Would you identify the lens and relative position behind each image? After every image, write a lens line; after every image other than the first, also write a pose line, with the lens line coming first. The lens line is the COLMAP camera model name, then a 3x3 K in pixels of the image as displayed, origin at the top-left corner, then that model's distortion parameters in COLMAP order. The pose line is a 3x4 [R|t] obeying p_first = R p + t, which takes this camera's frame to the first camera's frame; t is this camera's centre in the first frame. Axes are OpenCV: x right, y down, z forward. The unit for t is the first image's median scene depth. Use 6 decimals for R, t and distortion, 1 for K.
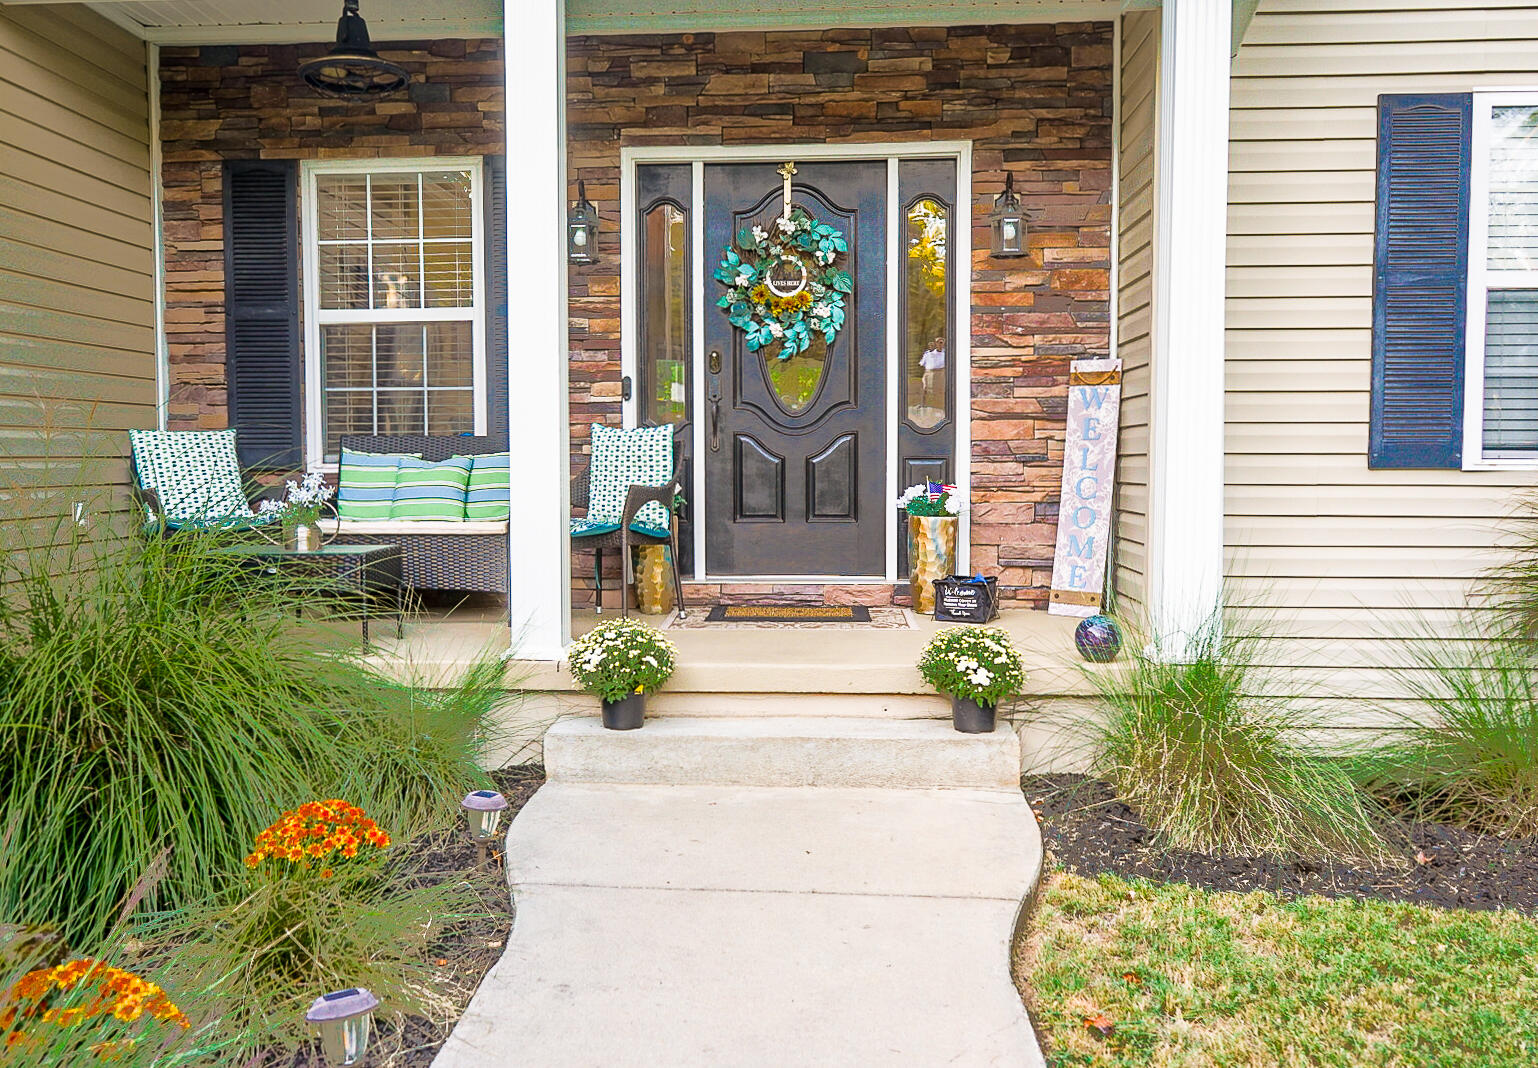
lens RADIAL K [[1335.7, 0, 743.6], [0, 1335.7, 519.3], [0, 0, 1]] dist [0.001207, 0.002661]
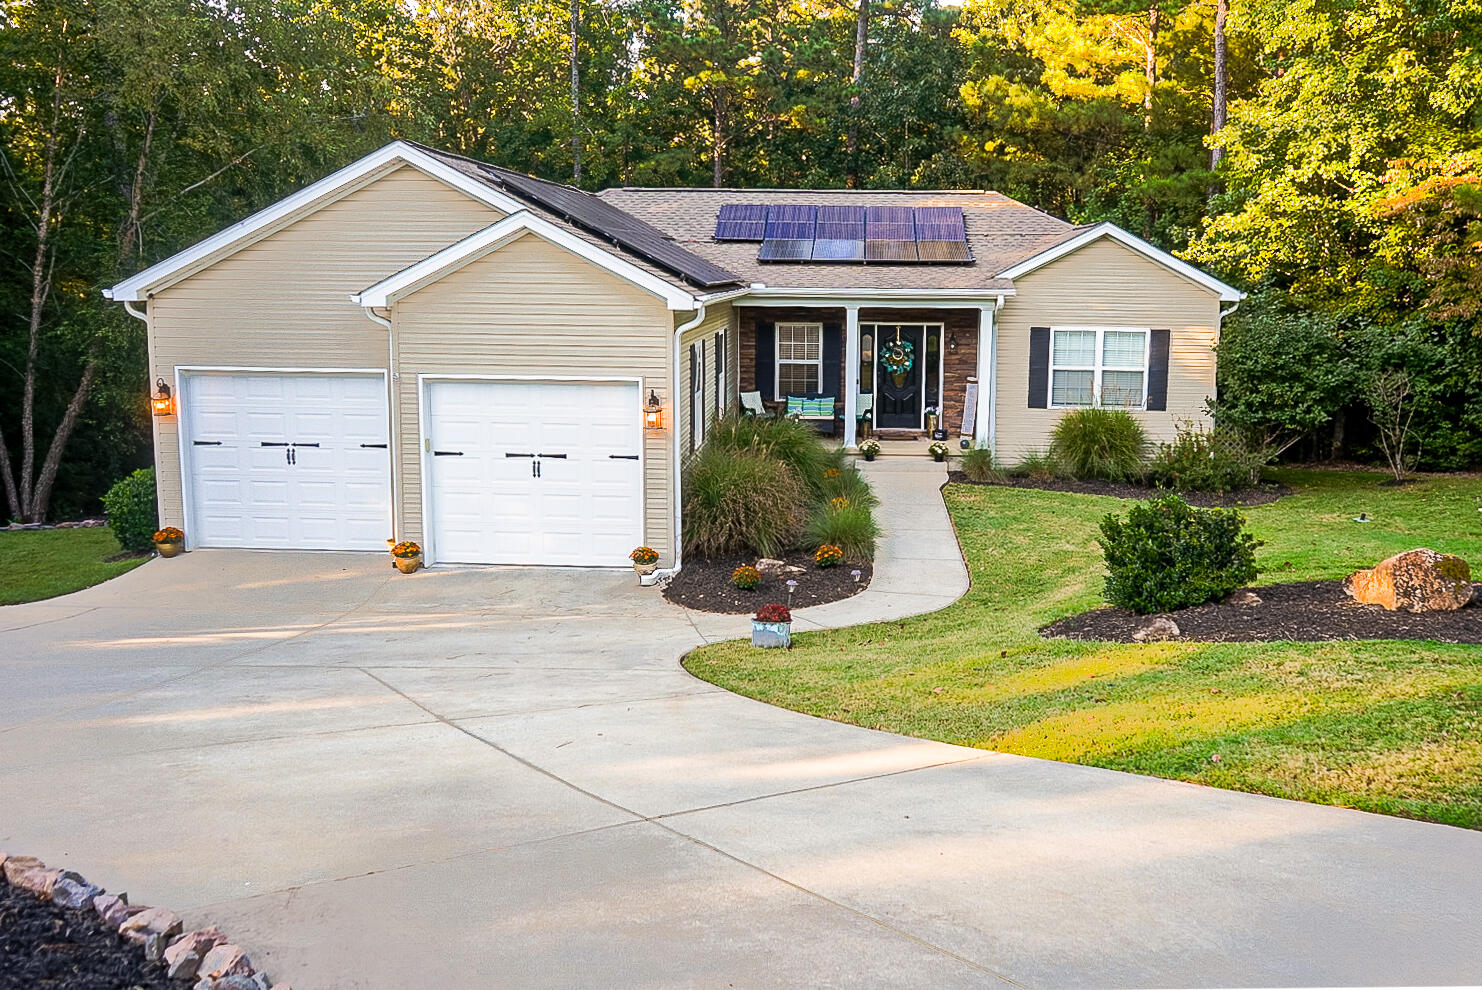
lens RADIAL K [[1235.8, 0, 785.1], [0, 1235.8, 455.8], [0, 0, 1]] dist [-0.016049, -0.003428]
pose [[0.999917, 0.009098, 0.009122, -0.345791], [-0.009943, 0.995209, 0.097264, -0.241424], [-0.008193, -0.097346, 0.995217, -2.787886]]
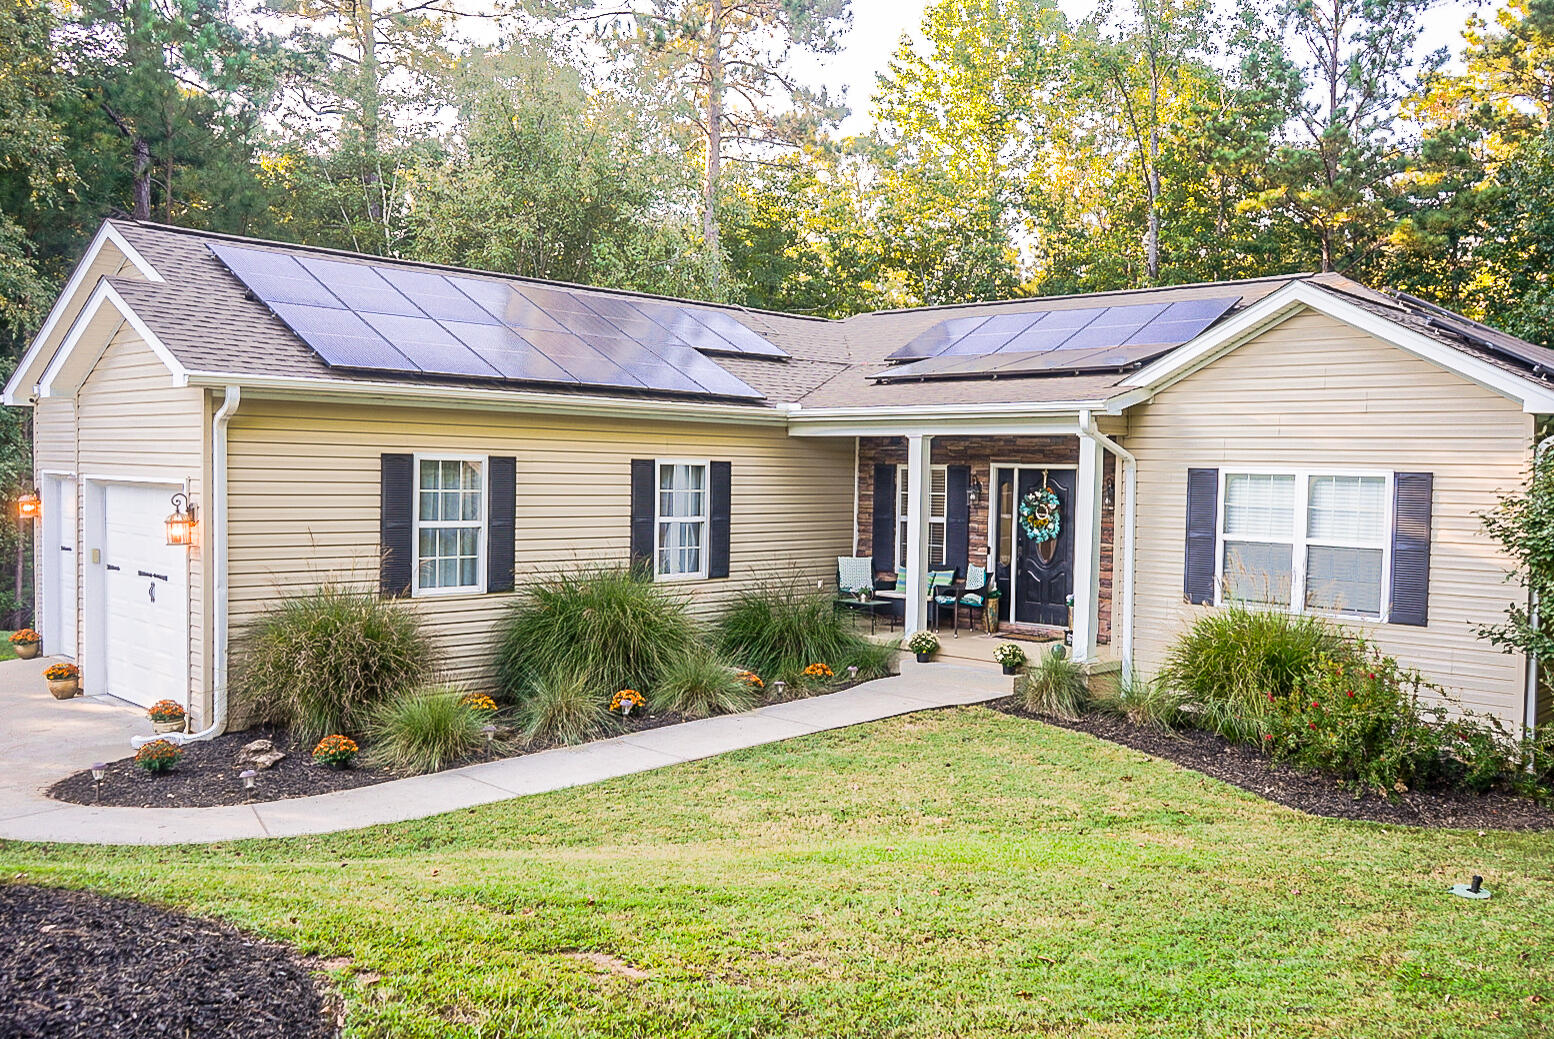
lens RADIAL K [[1295.8, 0, 779.1], [0, 1295.8, 520.7], [0, 0, 1]] dist [-0.016049, -0.003428]
pose [[0.766891, 0.040514, -0.640497, 1.312128], [-0.050286, 0.998730, 0.002964, -0.149217], [0.639804, 0.029935, 0.767955, -1.347865]]
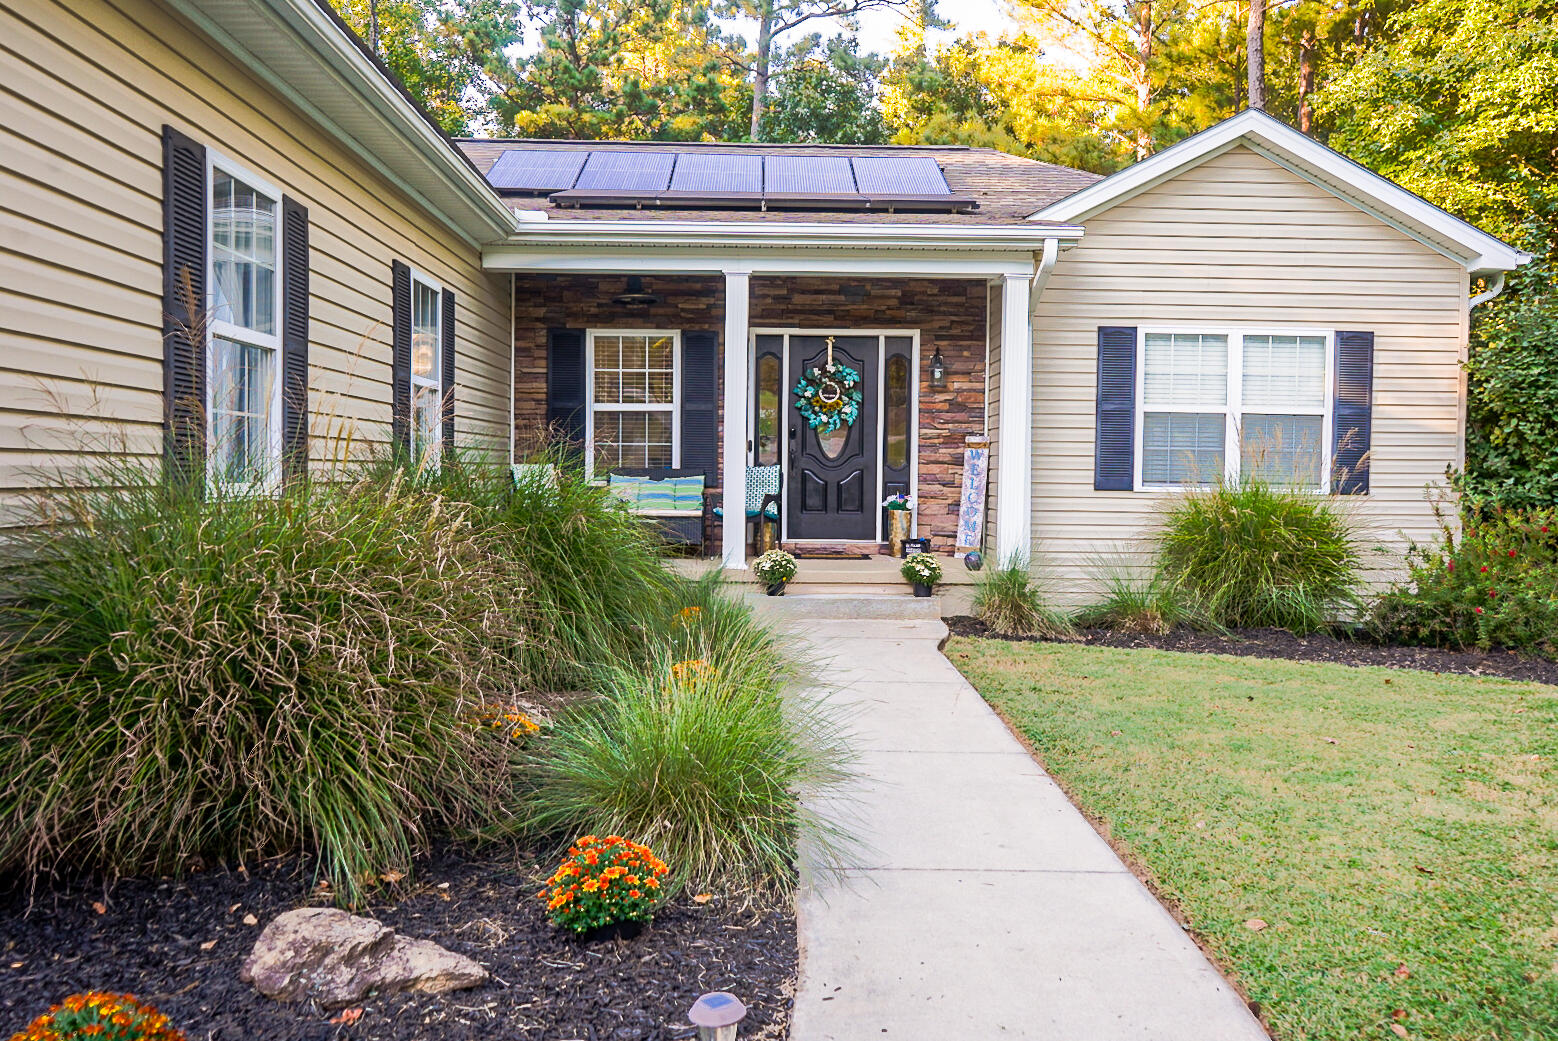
lens RADIAL K [[1299.2, 0, 780.0], [0, 1299.2, 518.4], [0, 0, 1]] dist [-0.016049, -0.003428]
pose [[0.996569, 0.010284, 0.082125, -0.207853], [-0.009668, 0.999922, -0.007904, 0.027479], [-0.082200, 0.007082, 0.996591, -0.987630]]
